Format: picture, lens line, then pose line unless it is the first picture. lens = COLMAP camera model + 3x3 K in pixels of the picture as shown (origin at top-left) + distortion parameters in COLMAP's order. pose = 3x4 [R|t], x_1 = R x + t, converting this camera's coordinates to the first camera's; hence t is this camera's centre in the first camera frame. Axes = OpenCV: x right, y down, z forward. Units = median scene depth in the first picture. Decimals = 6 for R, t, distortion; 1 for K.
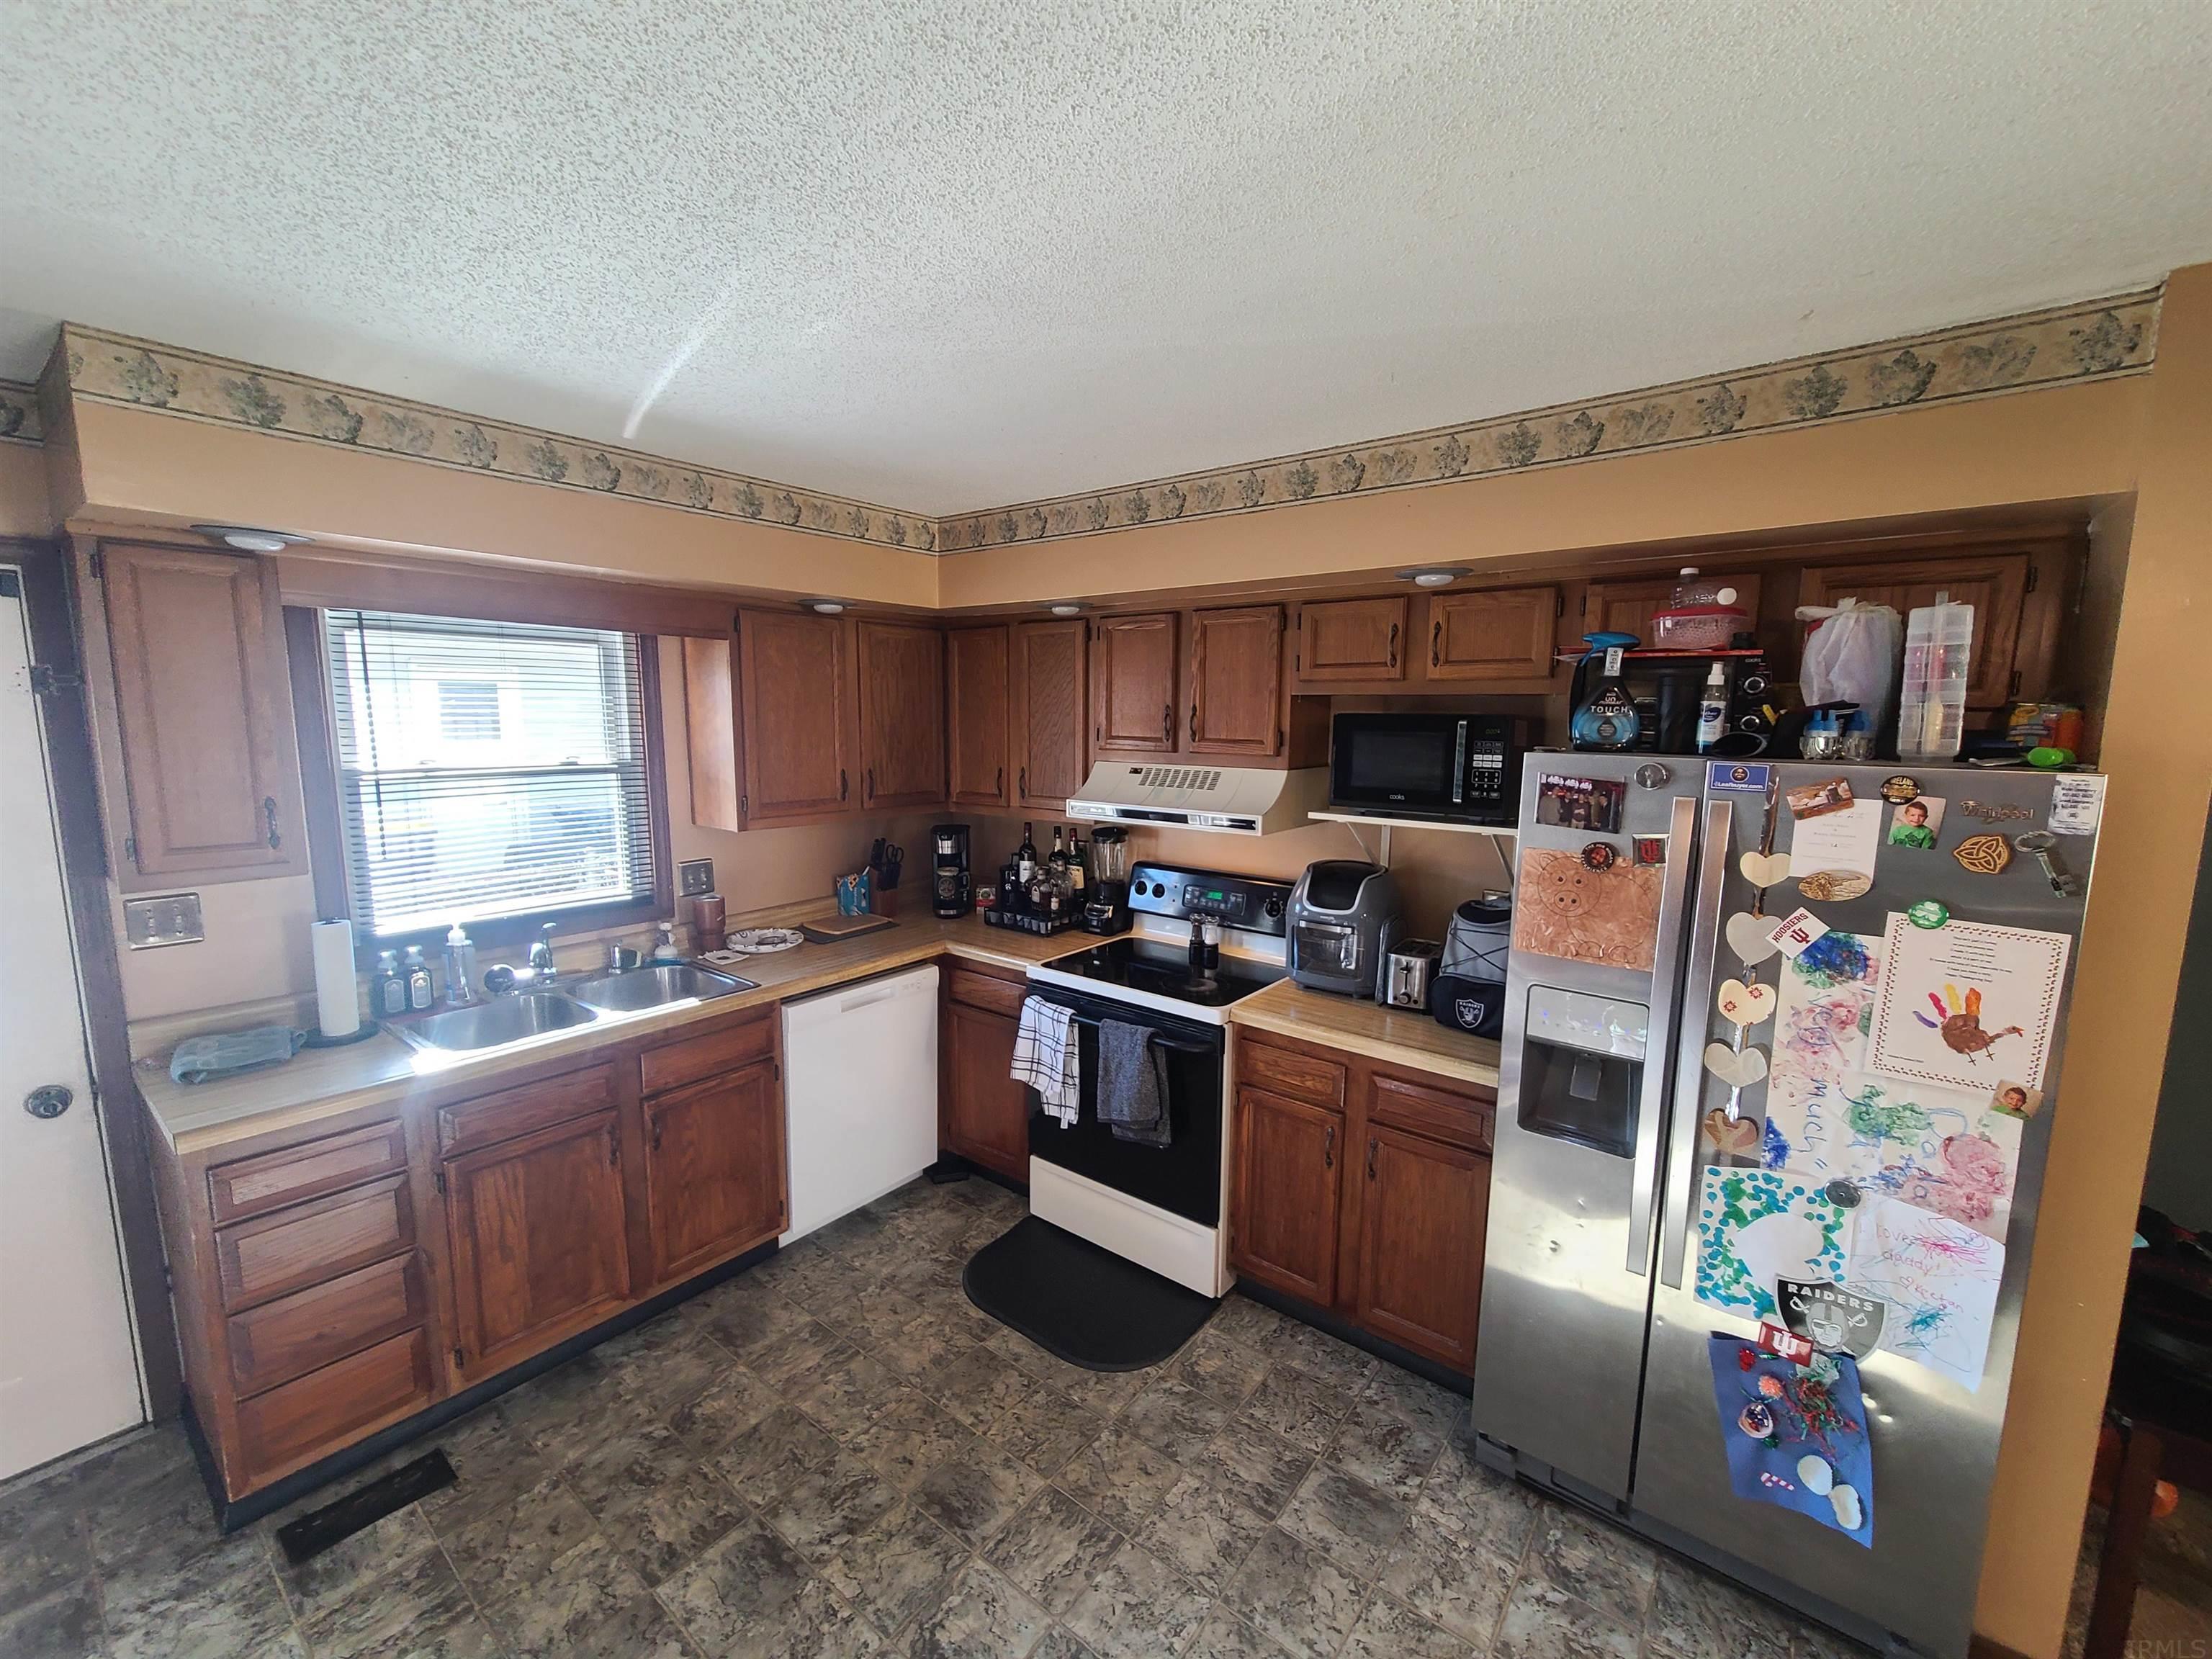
lens RADIAL K [[895.7, 0, 1120.3], [0, 895.7, 828.6], [0, 0, 1]] dist [-0.008898, -0.000796]
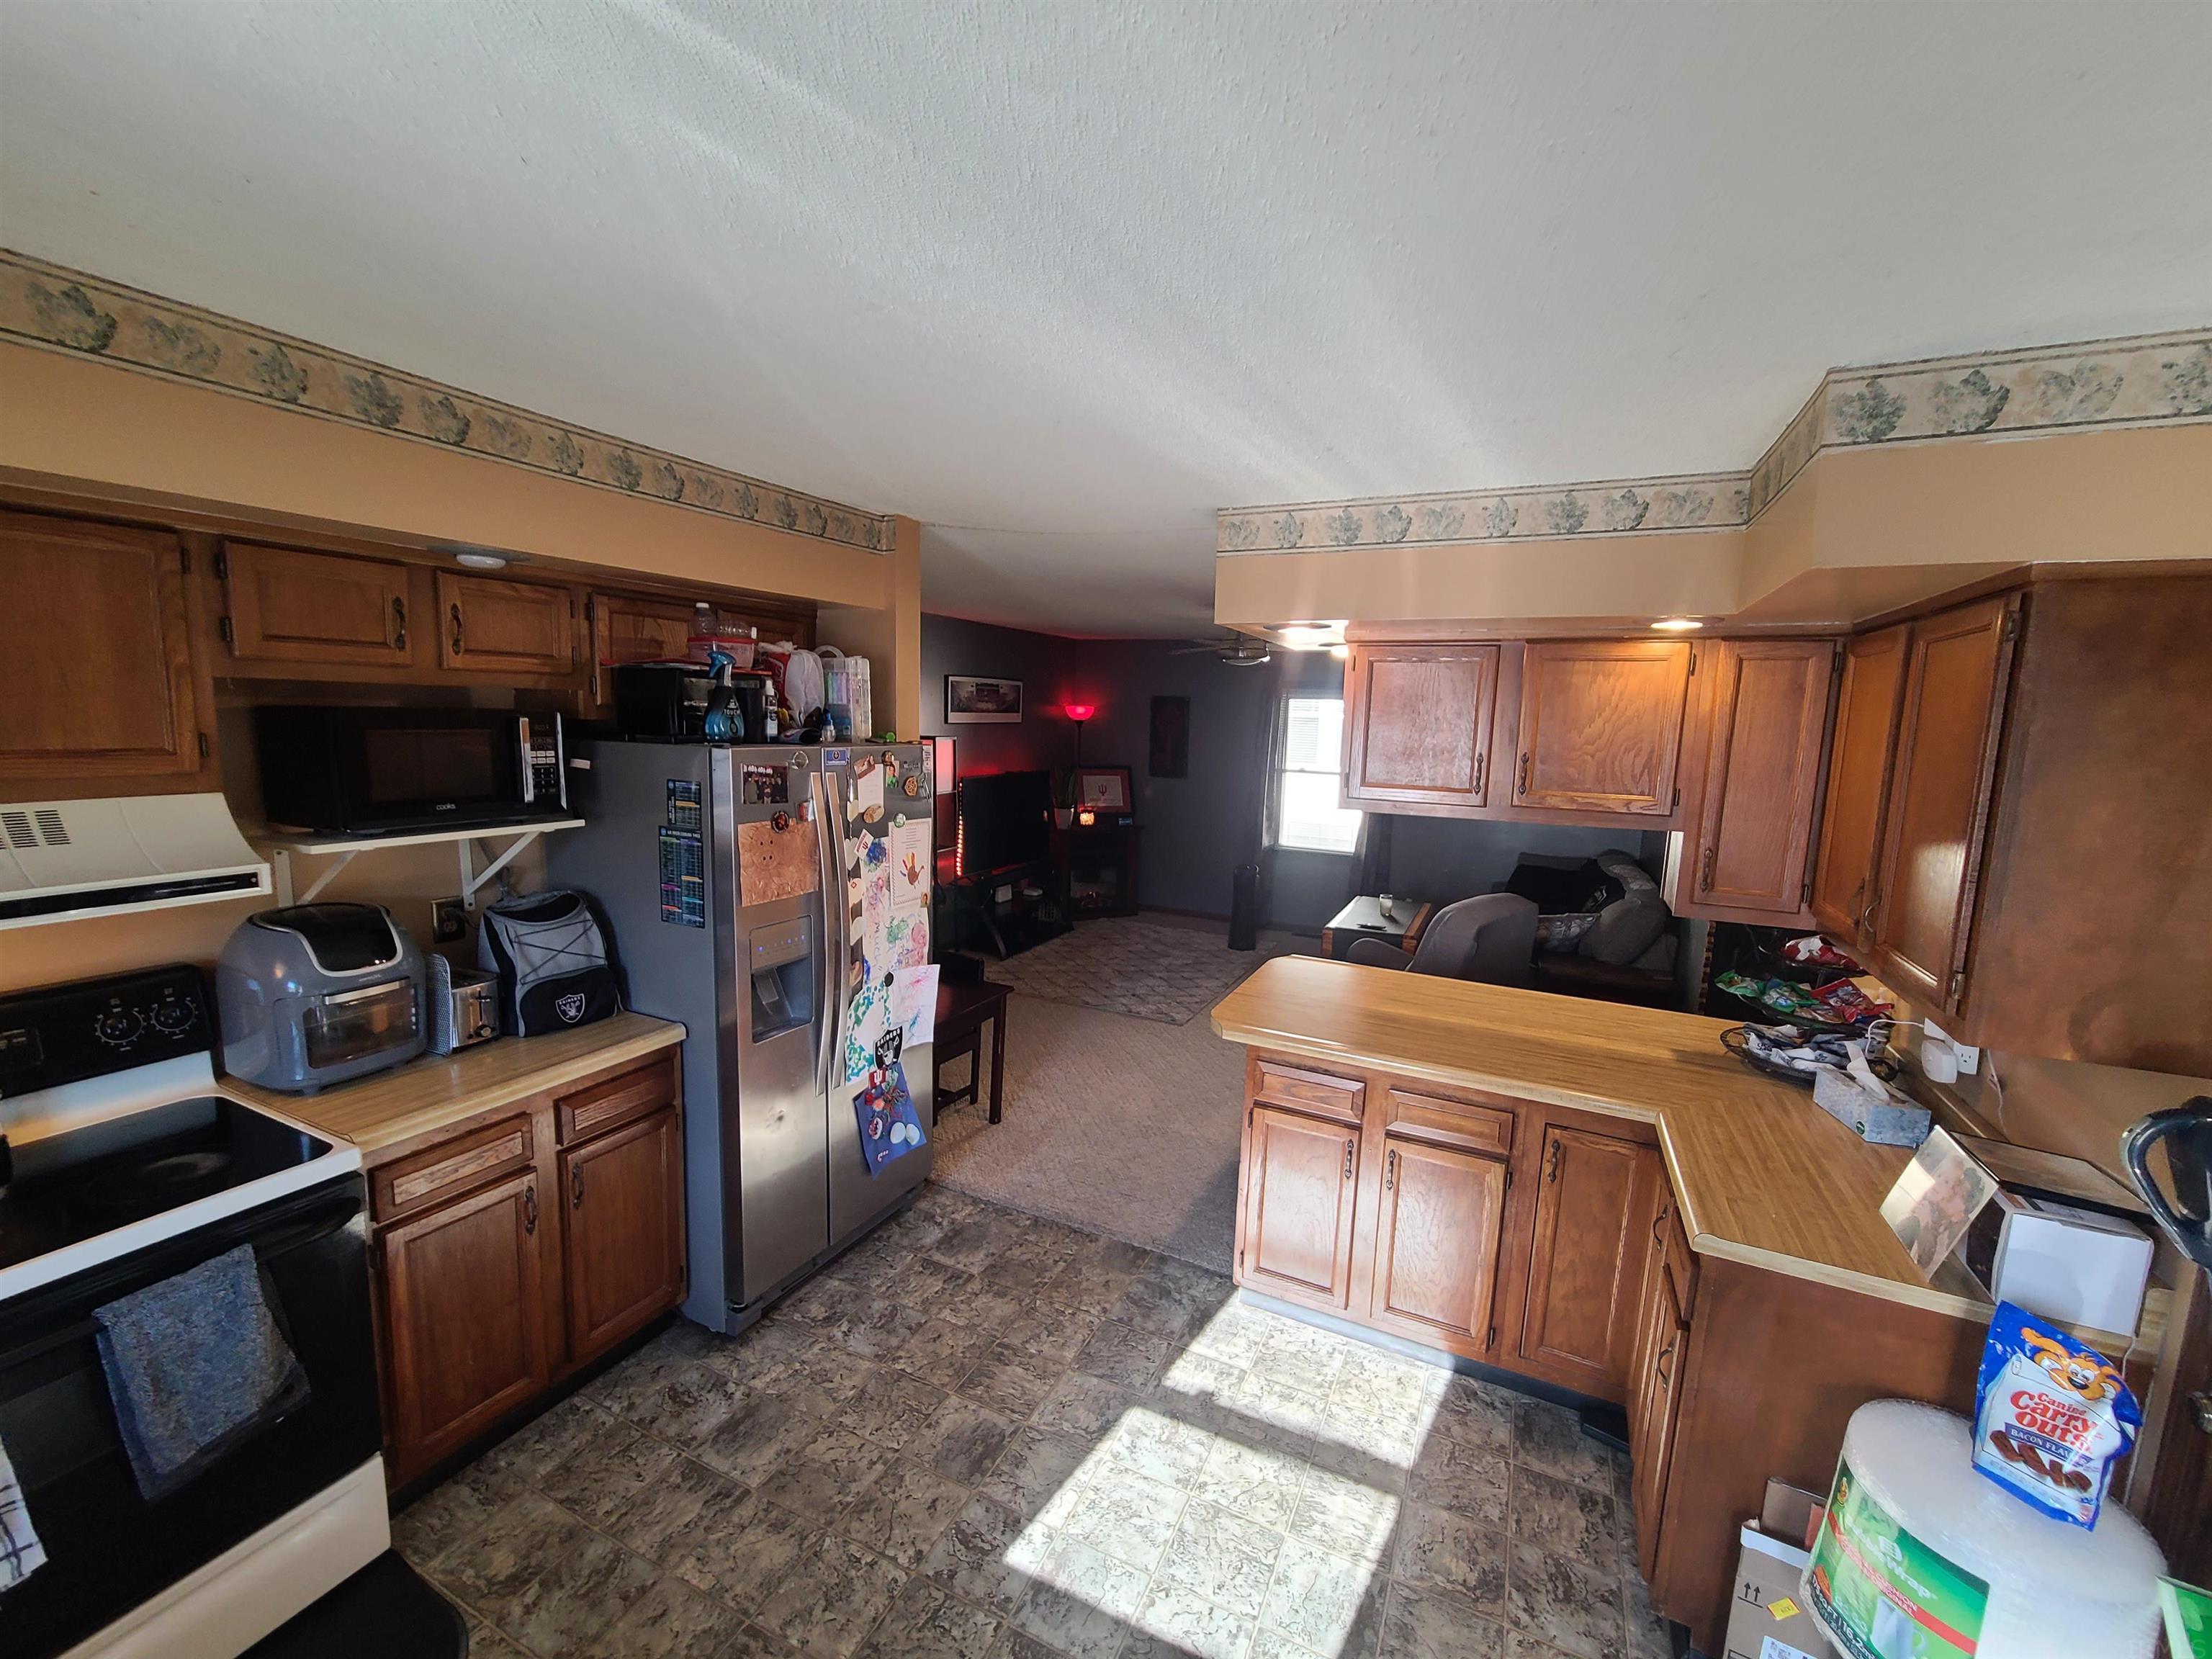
lens RADIAL K [[895.7, 0, 1114.3], [0, 895.7, 835.2], [0, 0, 1]] dist [-0.008898, -0.000796]
pose [[-0.216932, -0.145903, 0.965222, -0.902583], [0.087994, 0.981820, 0.168188, -0.132545], [-0.972213, 0.121419, -0.200149, 0.768482]]
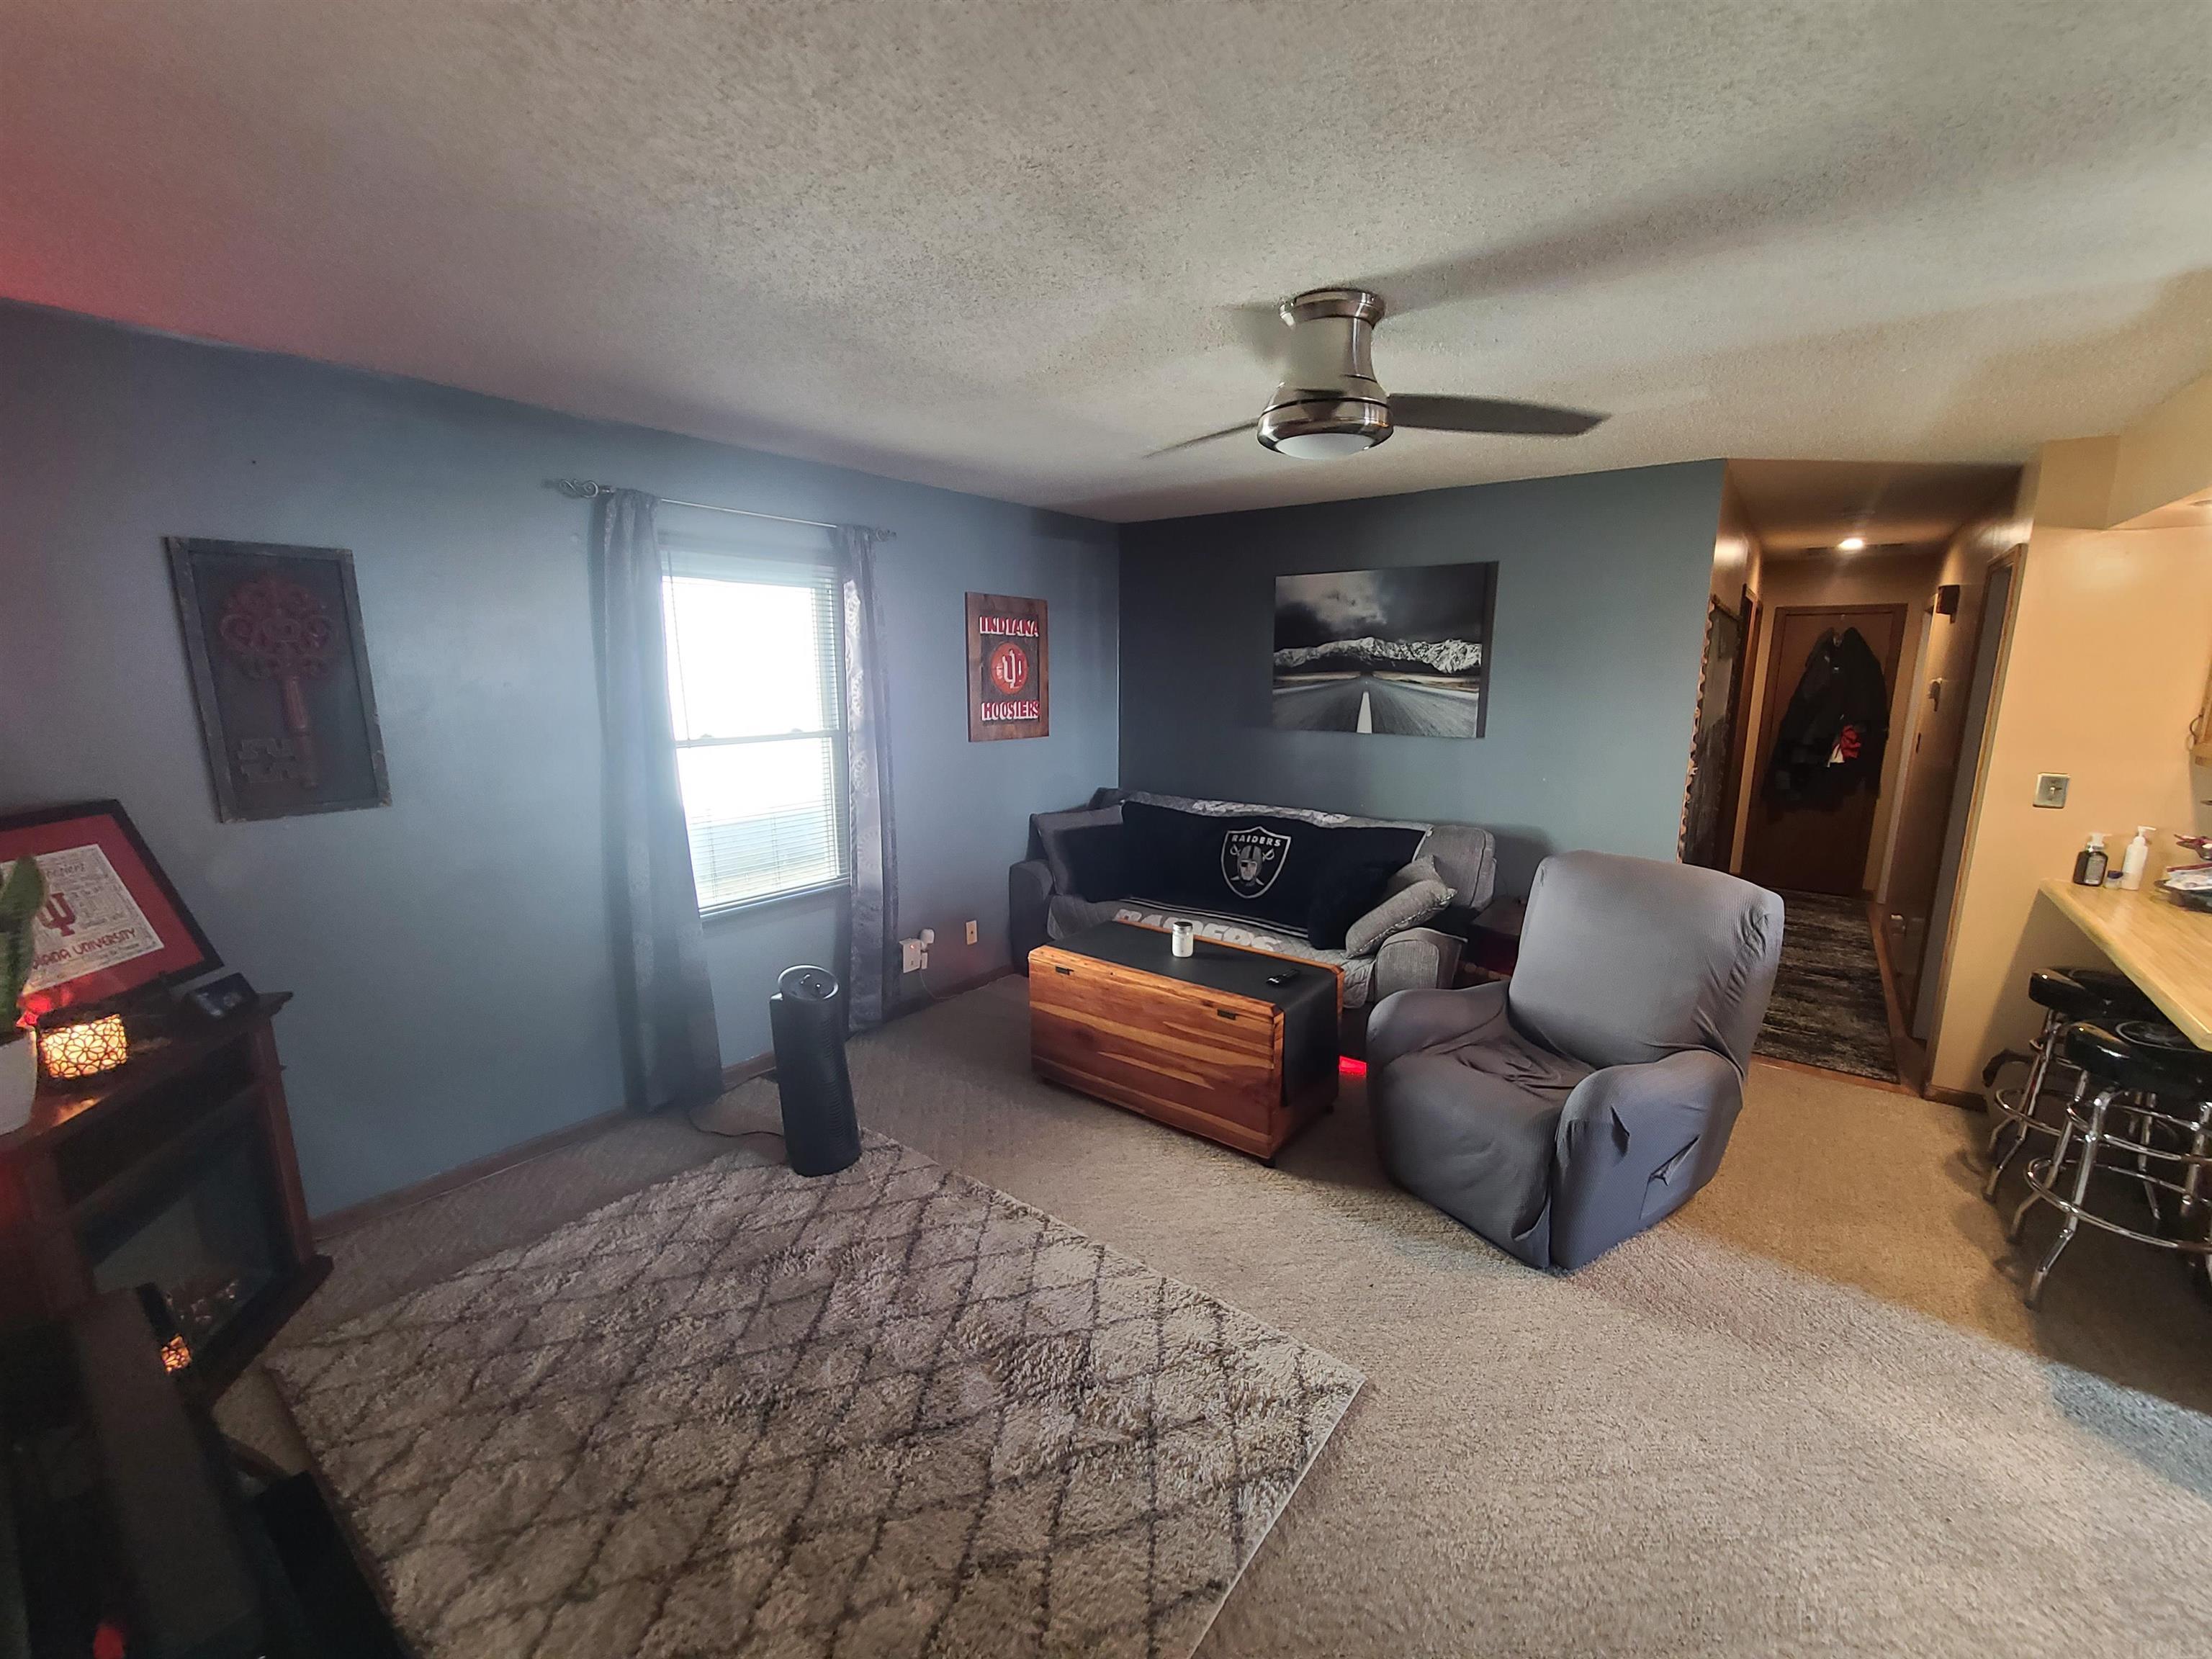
lens RADIAL K [[895.7, 0, 1119.4], [0, 895.7, 840.7], [0, 0, 1]] dist [-0.008898, -0.000796]
pose [[-0.999783, -0.000256, -0.020817, 0.606359], [-0.006682, 0.950959, 0.309245, -0.084300], [0.019717, 0.309317, -0.950755, 0.845988]]
